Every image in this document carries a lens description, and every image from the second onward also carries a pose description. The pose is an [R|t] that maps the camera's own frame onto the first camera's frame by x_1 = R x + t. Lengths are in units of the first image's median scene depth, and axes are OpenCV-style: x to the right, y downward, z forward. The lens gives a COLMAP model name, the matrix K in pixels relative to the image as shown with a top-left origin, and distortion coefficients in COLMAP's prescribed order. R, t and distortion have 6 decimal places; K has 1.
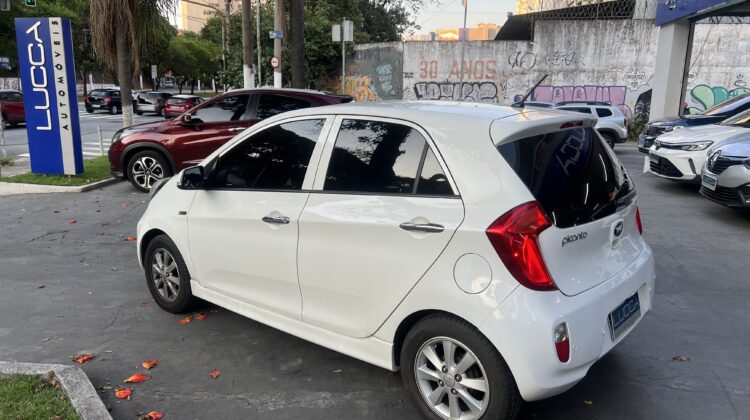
lens RADIAL K [[562.7, 0, 377.0], [0, 562.7, 206.9], [0, 0, 1]] dist [0.058976, -0.072694]
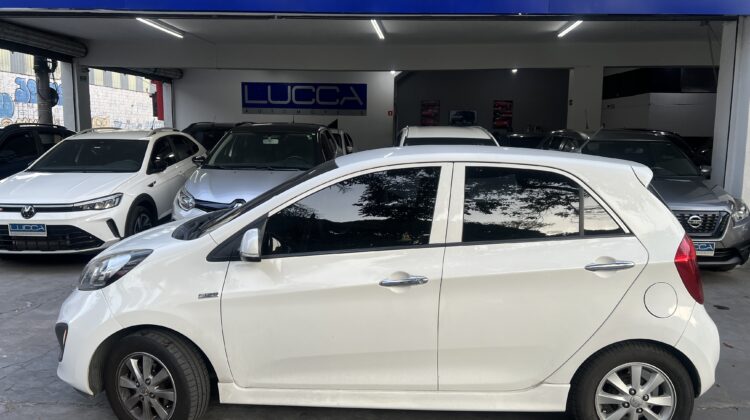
lens RADIAL K [[562.7, 0, 377.0], [0, 562.7, 206.9], [0, 0, 1]] dist [0.058976, -0.072694]
pose [[0.793676, -0.068523, 0.604470, -0.758941], [0.103862, 0.994310, -0.023657, -0.079344], [-0.599410, 0.081557, 0.796277, 0.330527]]
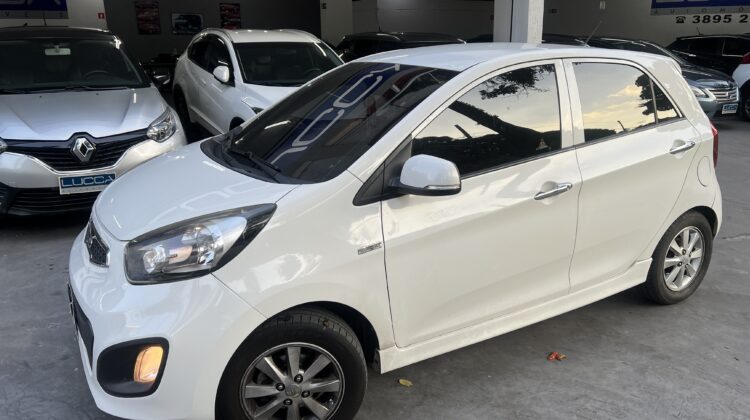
lens RADIAL K [[562.7, 0, 377.0], [0, 562.7, 206.9], [0, 0, 1]] dist [0.058976, -0.072694]
pose [[0.330548, -0.264739, 0.905898, -1.054180], [0.187886, 0.959098, 0.211730, -0.184787], [-0.924898, 0.100218, 0.366769, 0.972002]]
